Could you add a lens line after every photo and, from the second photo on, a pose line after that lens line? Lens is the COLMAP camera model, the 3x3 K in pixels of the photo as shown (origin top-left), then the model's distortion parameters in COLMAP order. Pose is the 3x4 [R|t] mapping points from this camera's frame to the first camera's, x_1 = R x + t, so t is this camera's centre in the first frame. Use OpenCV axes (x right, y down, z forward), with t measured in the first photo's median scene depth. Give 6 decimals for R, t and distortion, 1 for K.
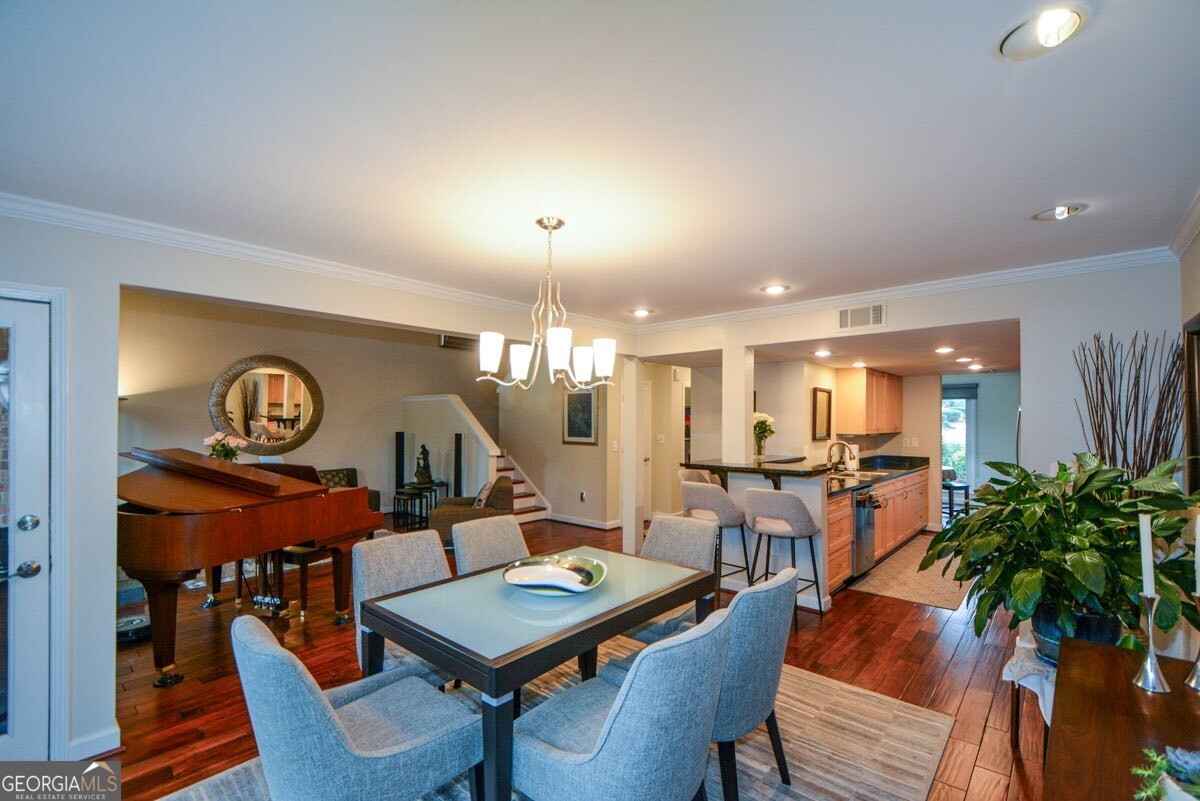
lens RADIAL K [[529.6, 0, 583.6], [0, 529.6, 422.8], [0, 0, 1]] dist [0.000508, -0.004796]
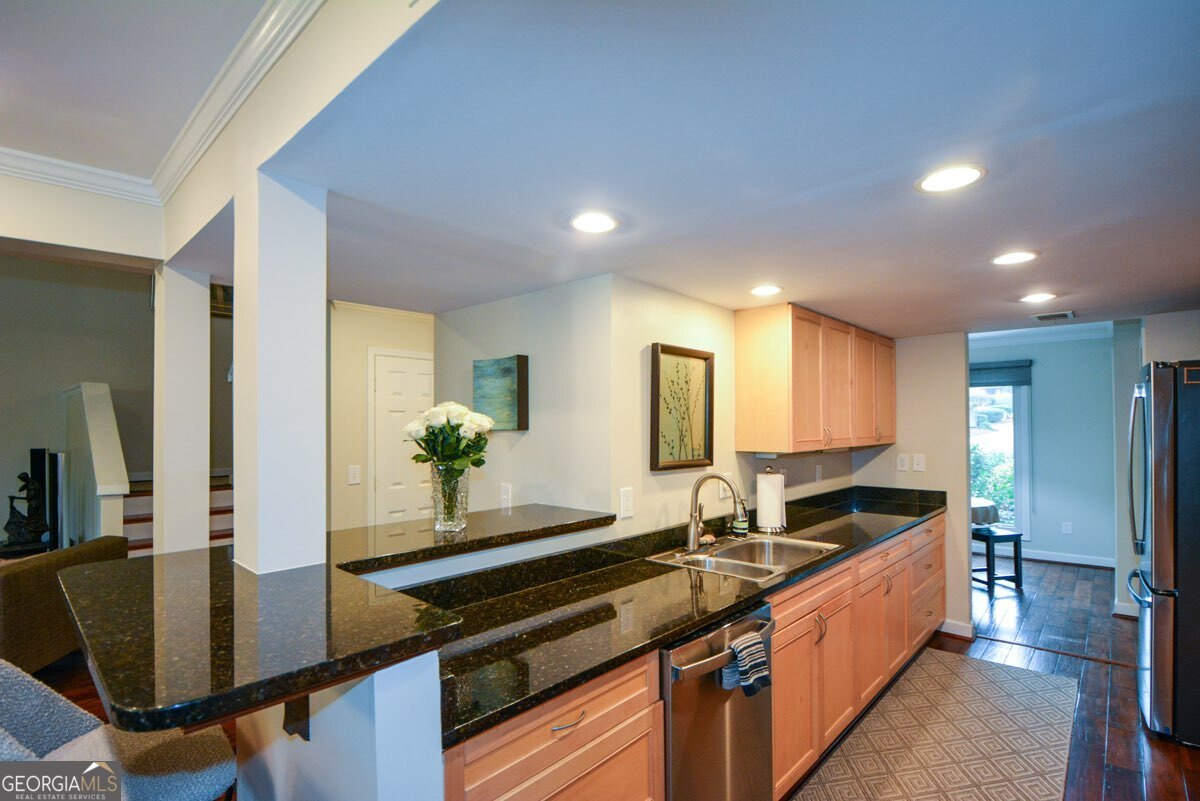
lens RADIAL K [[579.3, 0, 580.0], [0, 579.3, 423.0], [0, 0, 1]] dist [-0.000361, -0.001643]
pose [[0.999883, -0.009227, -0.012229, 0.293628], [0.009134, 0.999929, -0.007590, -0.000679], [0.012298, 0.007477, 0.999896, 0.414778]]
